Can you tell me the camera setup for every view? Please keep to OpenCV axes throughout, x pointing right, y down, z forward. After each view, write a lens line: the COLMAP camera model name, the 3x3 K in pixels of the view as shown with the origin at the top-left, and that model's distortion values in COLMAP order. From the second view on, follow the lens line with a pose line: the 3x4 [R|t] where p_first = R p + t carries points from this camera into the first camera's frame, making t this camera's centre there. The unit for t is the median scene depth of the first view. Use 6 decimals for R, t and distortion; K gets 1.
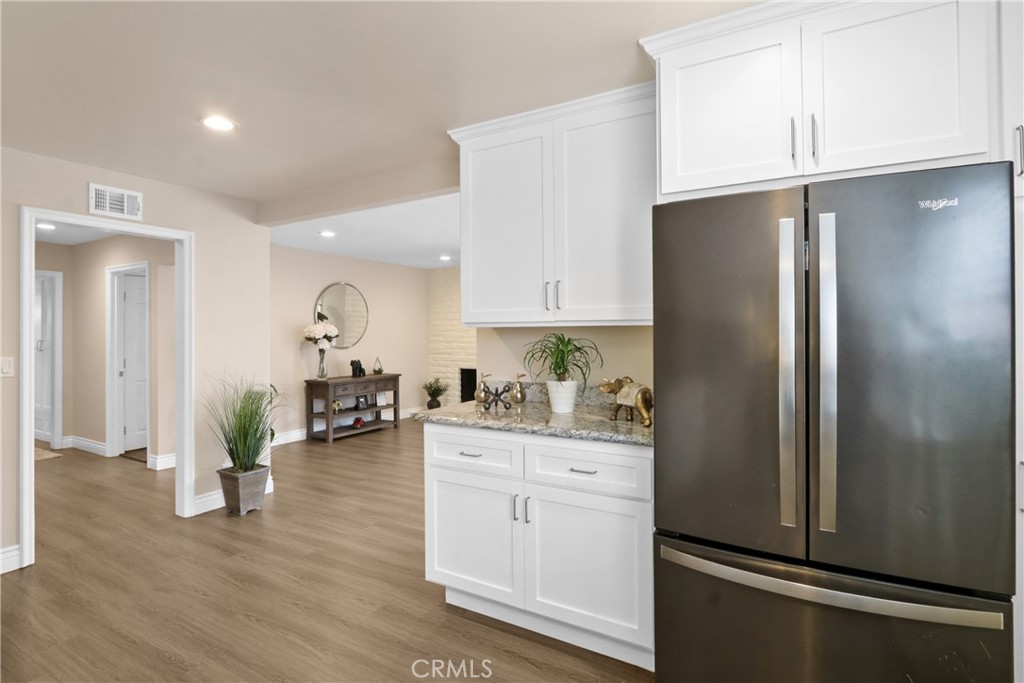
lens RADIAL K [[511.2, 0, 518.0], [0, 511.2, 326.9], [0, 0, 1]] dist [-0.001496, -0.000361]
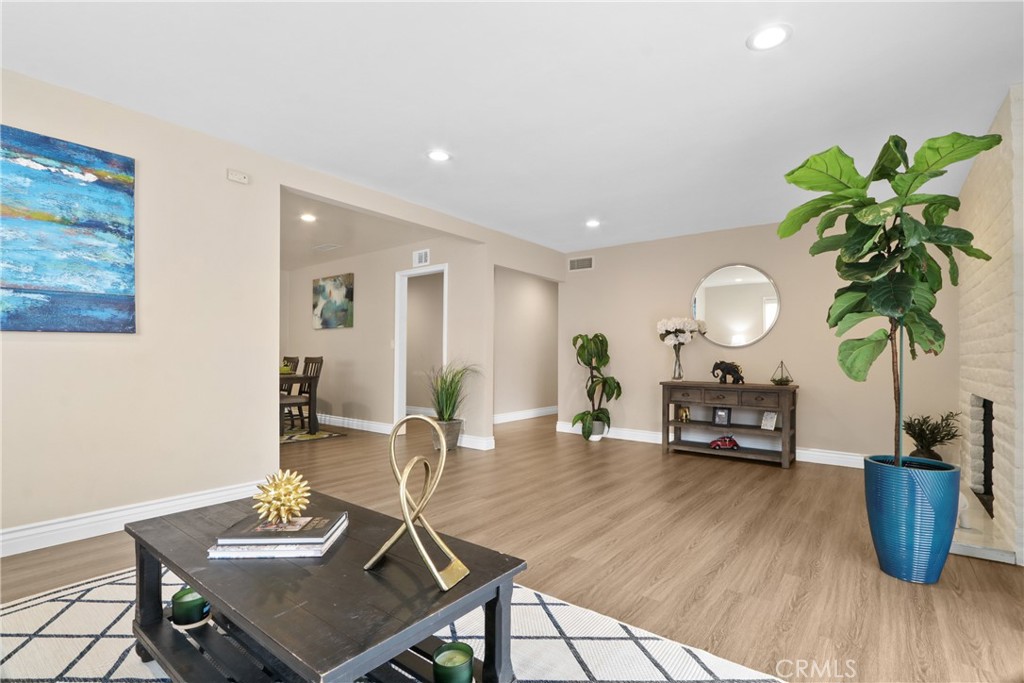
lens RADIAL K [[472.4, 0, 510.7], [0, 472.4, 347.6], [0, 0, 1]] dist [-0.012817, 0.000524]
pose [[-0.142662, -0.019089, -0.989587, 0.457487], [0.002883, 0.999802, -0.019701, 0.061473], [0.989767, -0.005663, -0.142579, 0.840778]]
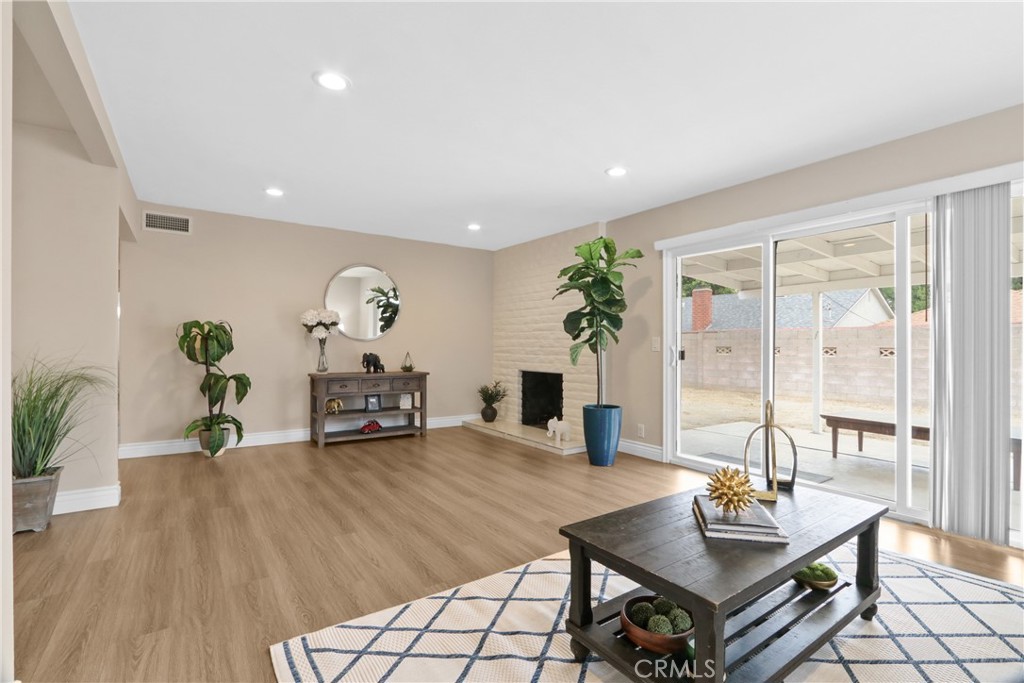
lens RADIAL K [[472.4, 0, 510.7], [0, 472.4, 347.6], [0, 0, 1]] dist [-0.012817, 0.000524]
pose [[0.902158, 0.013493, -0.431195, 0.252675], [-0.007365, 0.999847, 0.015878, 0.043871], [0.431343, -0.011149, 0.902119, 0.418672]]
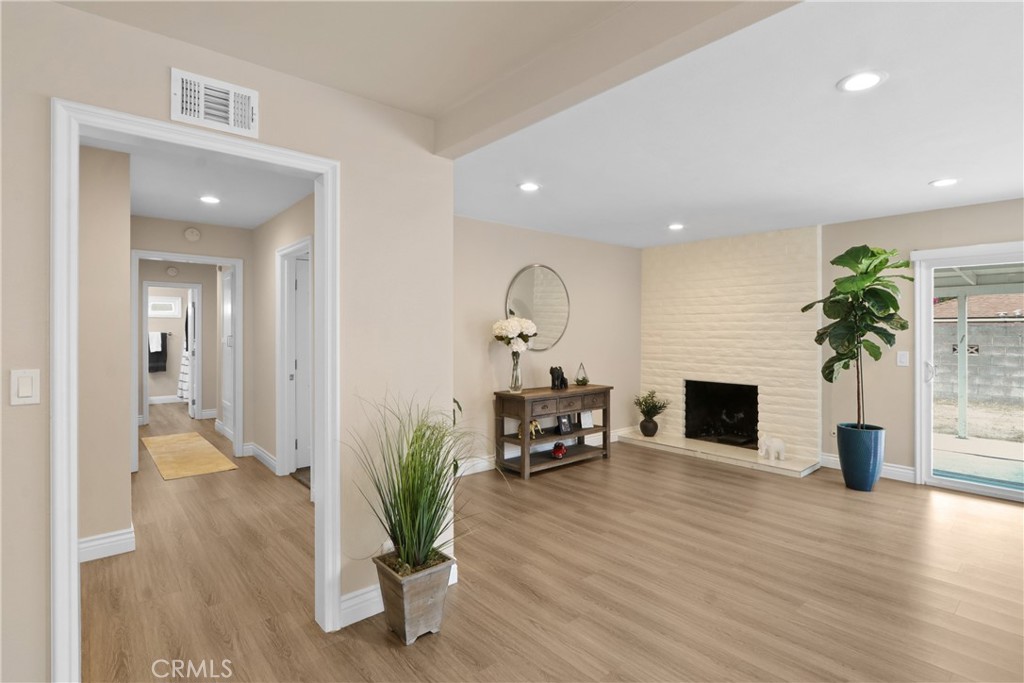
lens RADIAL K [[502.6, 0, 517.4], [0, 502.6, 334.7], [0, 0, 1]] dist [-0.002058, -0.000222]
pose [[0.948007, 0.011656, -0.318035, -0.146922], [-0.005750, 0.999793, 0.019505, 0.003723], [0.318197, -0.016663, 0.947878, 0.301205]]
